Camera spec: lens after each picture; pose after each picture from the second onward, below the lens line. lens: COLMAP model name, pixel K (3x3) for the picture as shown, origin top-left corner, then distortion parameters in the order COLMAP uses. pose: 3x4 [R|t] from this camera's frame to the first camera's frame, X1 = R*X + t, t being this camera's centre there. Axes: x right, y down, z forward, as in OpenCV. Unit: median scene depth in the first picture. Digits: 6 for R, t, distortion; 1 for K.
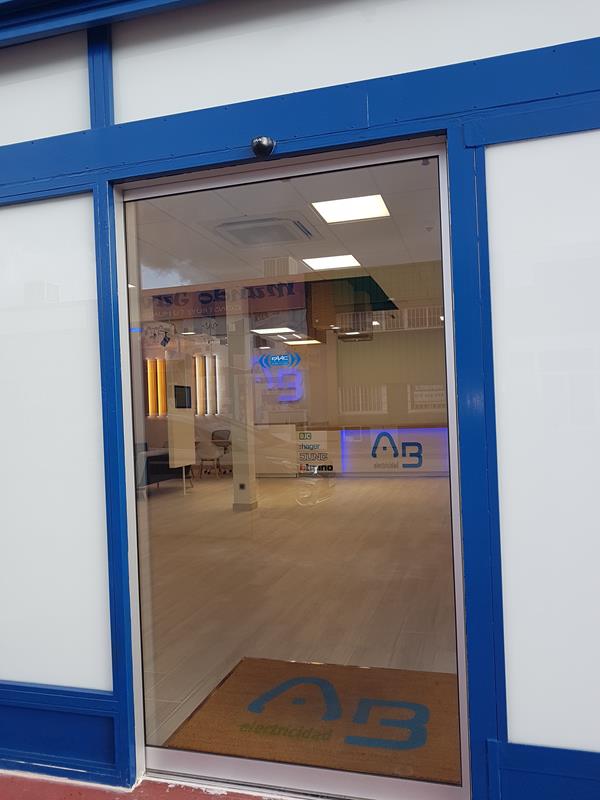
lens RADIAL K [[626.4, 0, 298.7], [0, 626.4, 425.9], [0, 0, 1]] dist [0.008987, -0.006944]
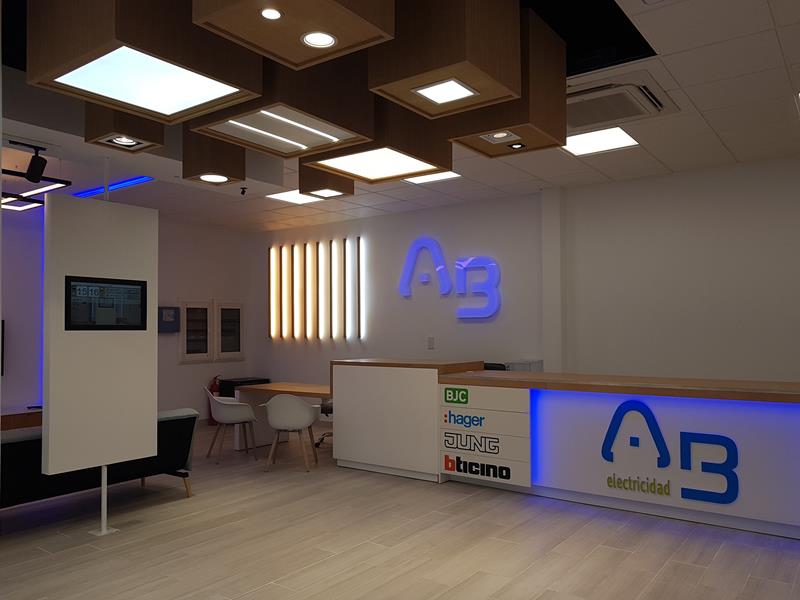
lens RADIAL K [[626.4, 0, 409.3], [0, 626.4, 323.4], [0, 0, 1]] dist [0.008987, -0.006944]
pose [[0.940819, 0.023049, -0.338126, 0.152861], [-0.031910, 0.999277, -0.020673, -0.029962], [0.337405, 0.030239, 0.940874, 0.646296]]
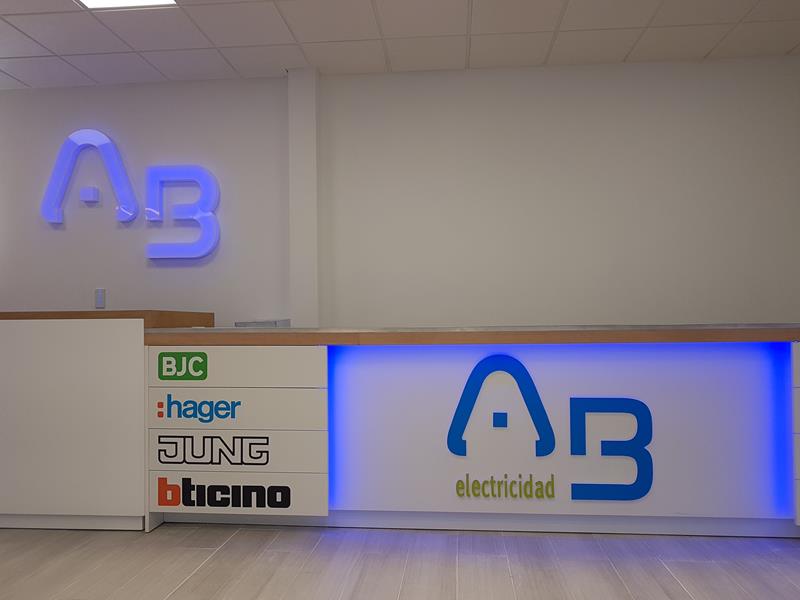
lens RADIAL K [[626.4, 0, 404.7], [0, 626.4, 312.5], [0, 0, 1]] dist [0.008987, -0.006944]
pose [[0.980128, 0.026139, 0.196635, 0.055033], [-0.017377, 0.998783, -0.046152, 0.005820], [-0.197602, 0.041818, 0.979390, 0.856039]]
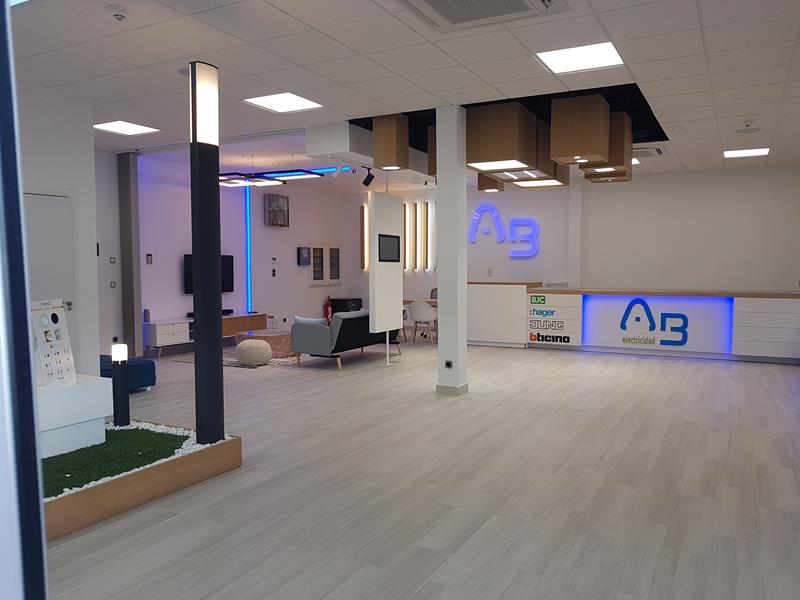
lens RADIAL K [[626.4, 0, 413.2], [0, 626.4, 318.3], [0, 0, 1]] dist [0.008987, -0.006944]
pose [[0.979798, 0.046682, -0.194464, 0.013009], [-0.034667, 0.997300, 0.064740, -0.008075], [0.196961, -0.056691, 0.978771, 0.178258]]
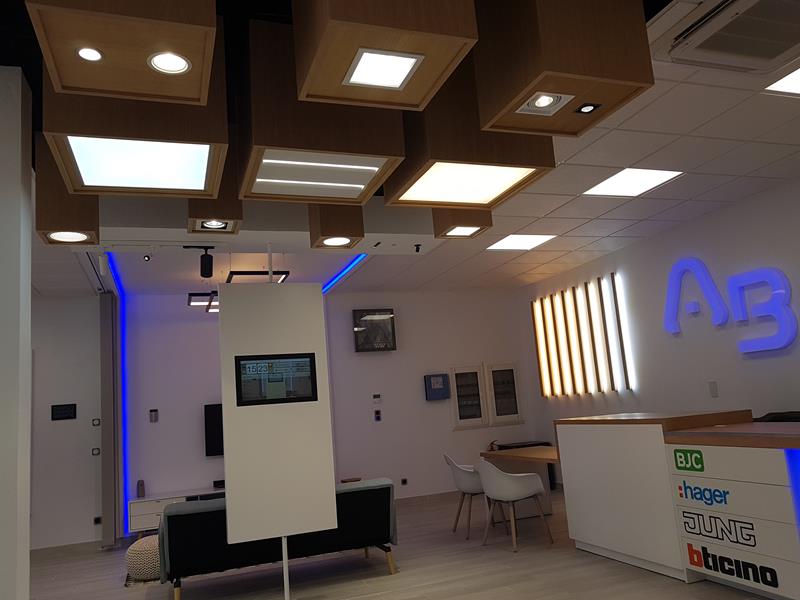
lens RADIAL K [[626.4, 0, 402.9], [0, 626.4, 312.1], [0, 0, 1]] dist [0.008987, -0.006944]
pose [[0.585357, -0.139777, -0.798636, 0.232263], [0.045780, 0.989154, -0.139567, -0.025673], [0.809482, 0.045135, 0.585407, 0.784831]]
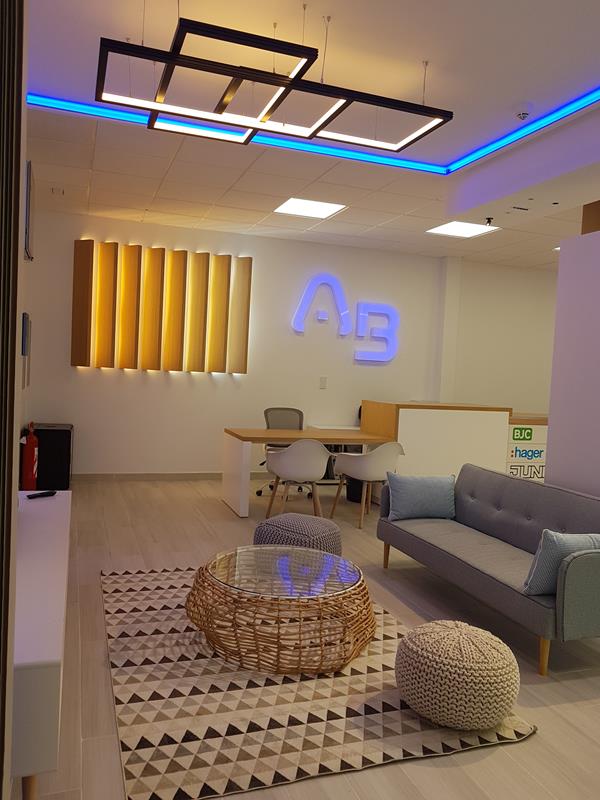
lens RADIAL K [[626.4, 0, 288.3], [0, 626.4, 404.7], [0, 0, 1]] dist [0.008987, -0.006944]
pose [[0.816838, 0.040349, 0.575454, -0.546703], [-0.061724, 0.997937, 0.017643, -0.007208], [-0.573555, -0.049930, 0.817644, 0.779879]]
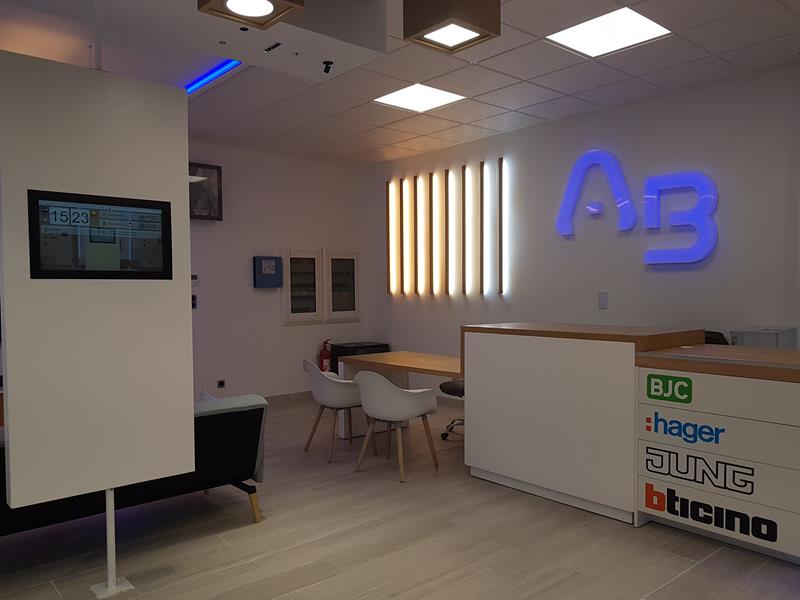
lens RADIAL K [[626.4, 0, 395.8], [0, 626.4, 317.6], [0, 0, 1]] dist [0.008987, -0.006944]
pose [[0.835357, 0.050181, -0.547412, 0.068835], [-0.030462, 0.998520, 0.045047, -0.026992], [0.548863, -0.020955, 0.835650, 0.819463]]
